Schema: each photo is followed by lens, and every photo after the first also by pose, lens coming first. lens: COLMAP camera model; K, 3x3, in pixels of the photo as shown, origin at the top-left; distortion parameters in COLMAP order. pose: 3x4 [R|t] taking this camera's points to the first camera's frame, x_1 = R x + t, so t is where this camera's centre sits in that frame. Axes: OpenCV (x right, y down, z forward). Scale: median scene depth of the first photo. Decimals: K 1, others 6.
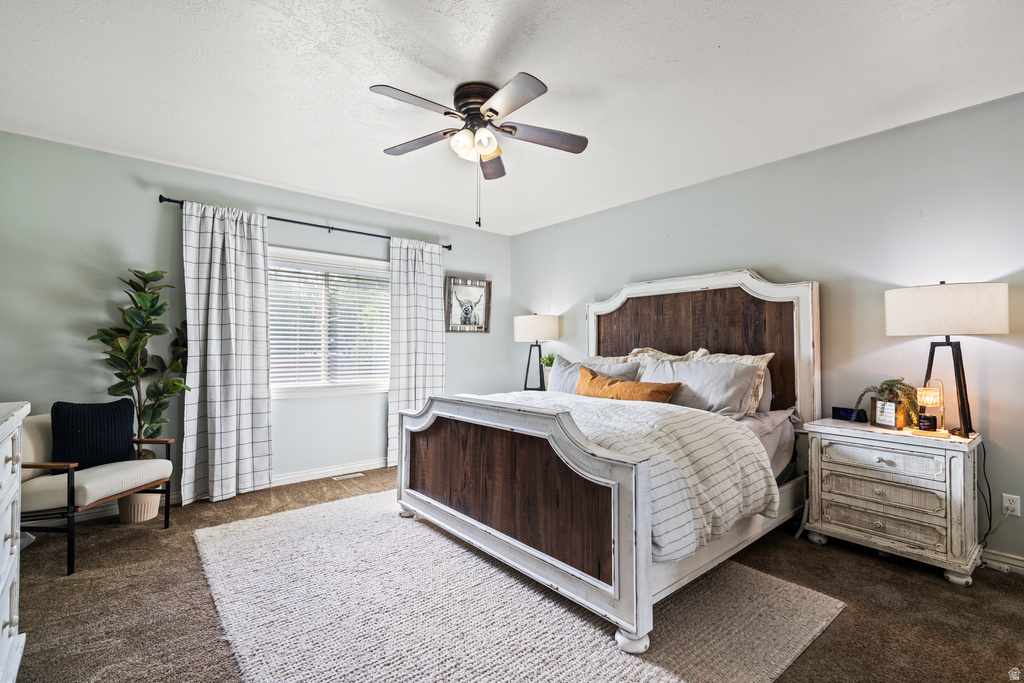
lens RADIAL K [[468.0, 0, 510.4], [0, 468.0, 338.4], [0, 0, 1]] dist [0.012586, -0.001409]
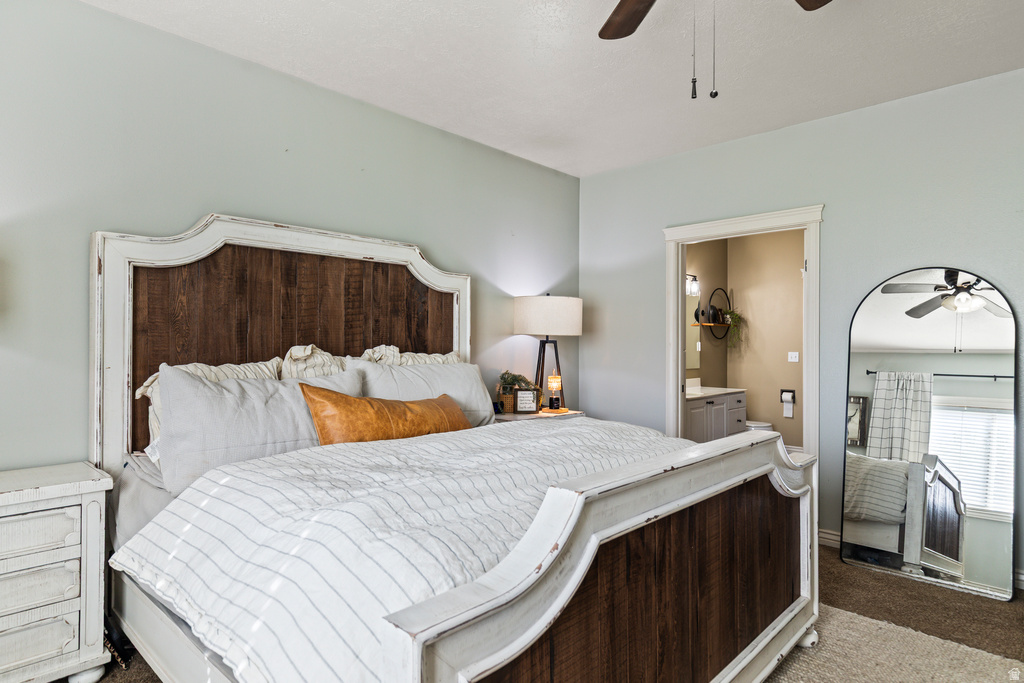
lens RADIAL K [[588.2, 0, 511.4], [0, 588.2, 345.4], [0, 0, 1]] dist [0.006548, 0.000225]
pose [[-0.124370, -0.006722, 0.992213, -0.489887], [-0.026673, 0.999638, 0.003429, 0.013177], [-0.991877, -0.026039, -0.124504, 0.941403]]
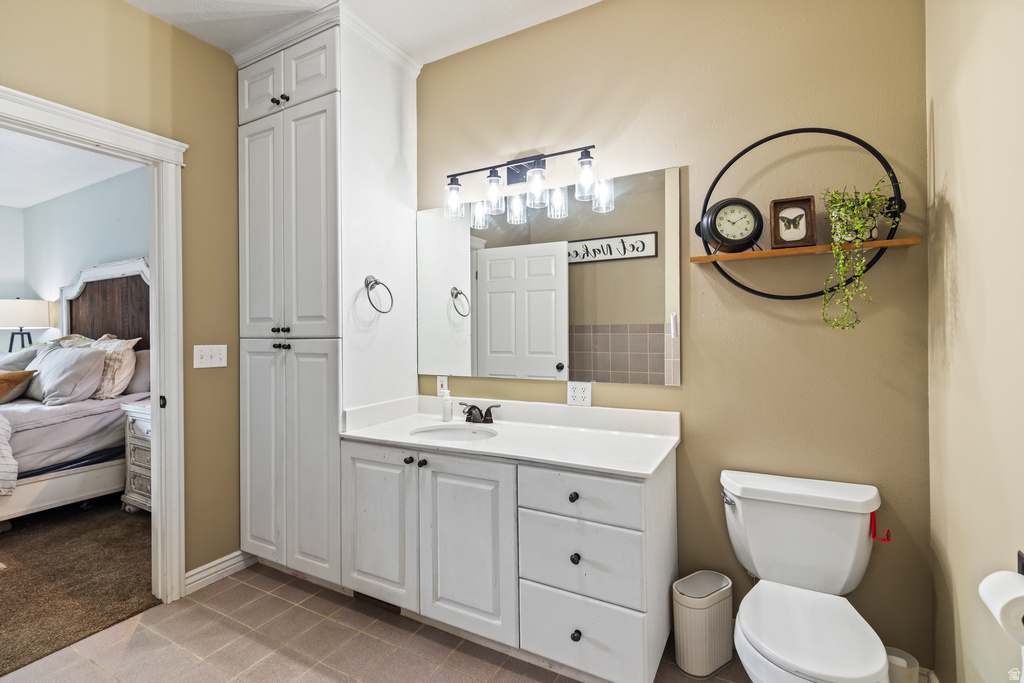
lens RADIAL K [[468.0, 0, 513.1], [0, 468.0, 336.5], [0, 0, 1]] dist [0.012586, -0.001409]
pose [[0.933378, -0.013132, 0.358655, 0.873351], [0.004534, 0.999682, 0.024805, 0.004332], [-0.358867, -0.021526, 0.933141, -0.262453]]
